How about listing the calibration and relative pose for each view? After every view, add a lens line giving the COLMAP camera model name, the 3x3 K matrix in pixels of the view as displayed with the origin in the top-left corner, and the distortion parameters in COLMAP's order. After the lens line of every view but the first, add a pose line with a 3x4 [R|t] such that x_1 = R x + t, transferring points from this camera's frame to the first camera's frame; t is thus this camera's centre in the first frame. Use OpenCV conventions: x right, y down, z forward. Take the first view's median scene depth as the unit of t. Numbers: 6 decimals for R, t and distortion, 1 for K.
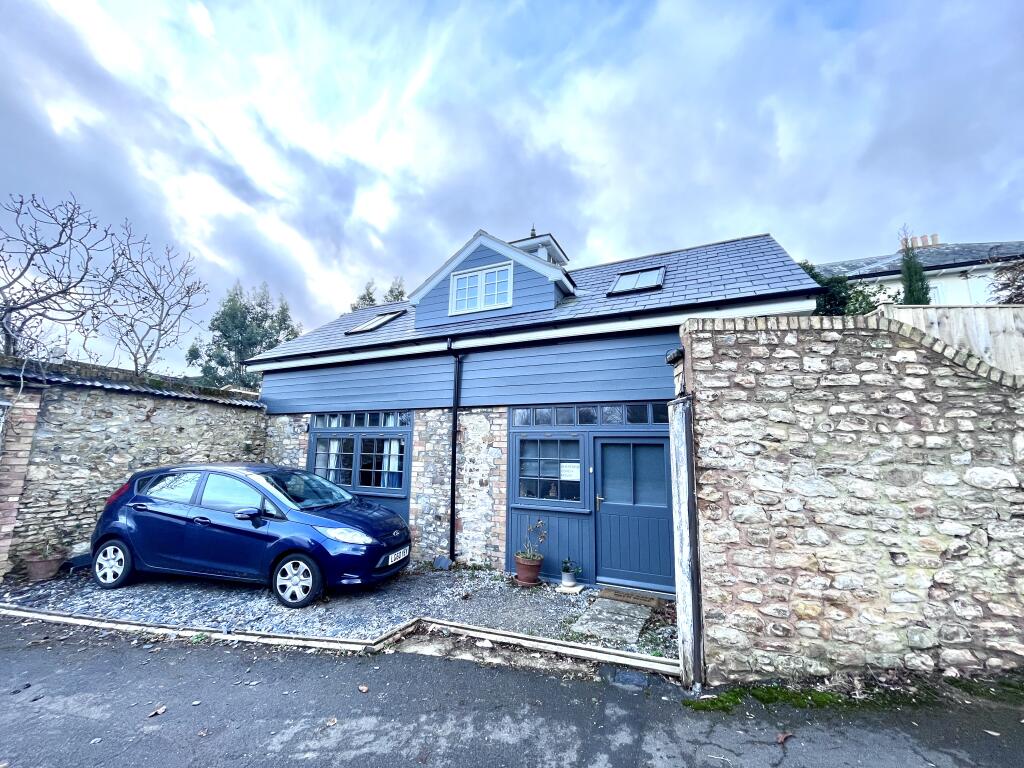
lens RADIAL K [[414.9, 0, 512.0], [0, 414.9, 384.0], [0, 0, 1]] dist [-0.011965, 0.004120]
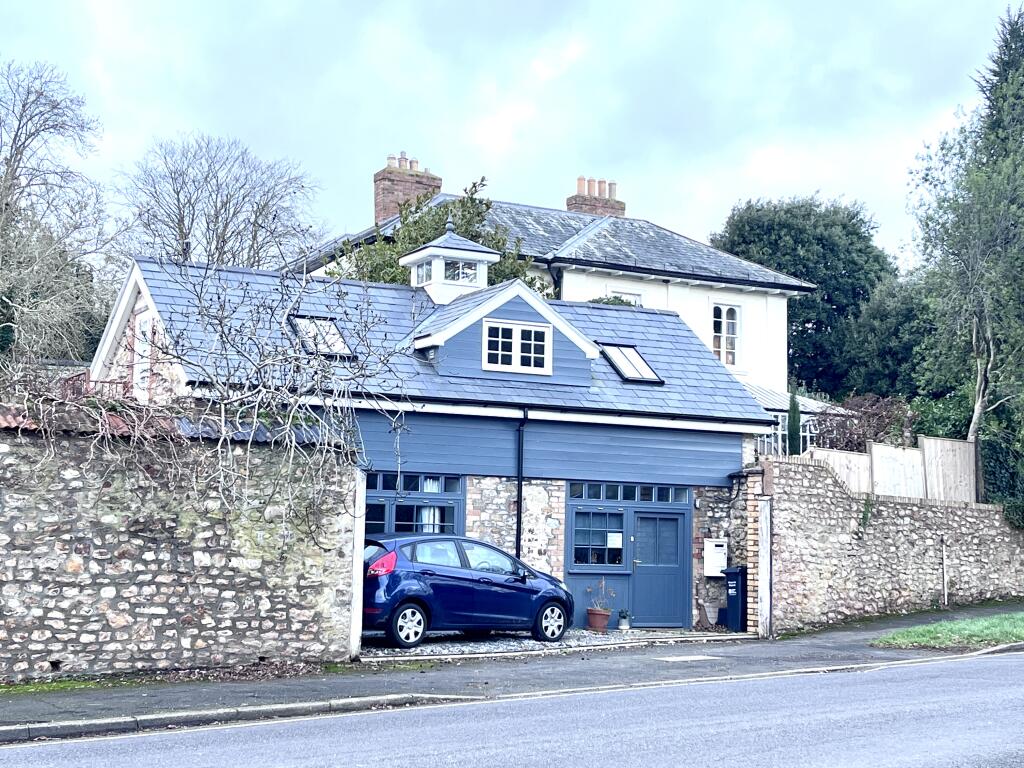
lens RADIAL K [[1604.9, 0, 512.0], [0, 1604.9, 384.0], [0, 0, 1]] dist [0.077580, 0.013400]
pose [[0.595229, 0.077544, 0.799806, -6.067634], [-0.143549, 0.989583, 0.010887, -0.382989], [-0.790630, -0.121291, 0.600160, -2.362975]]
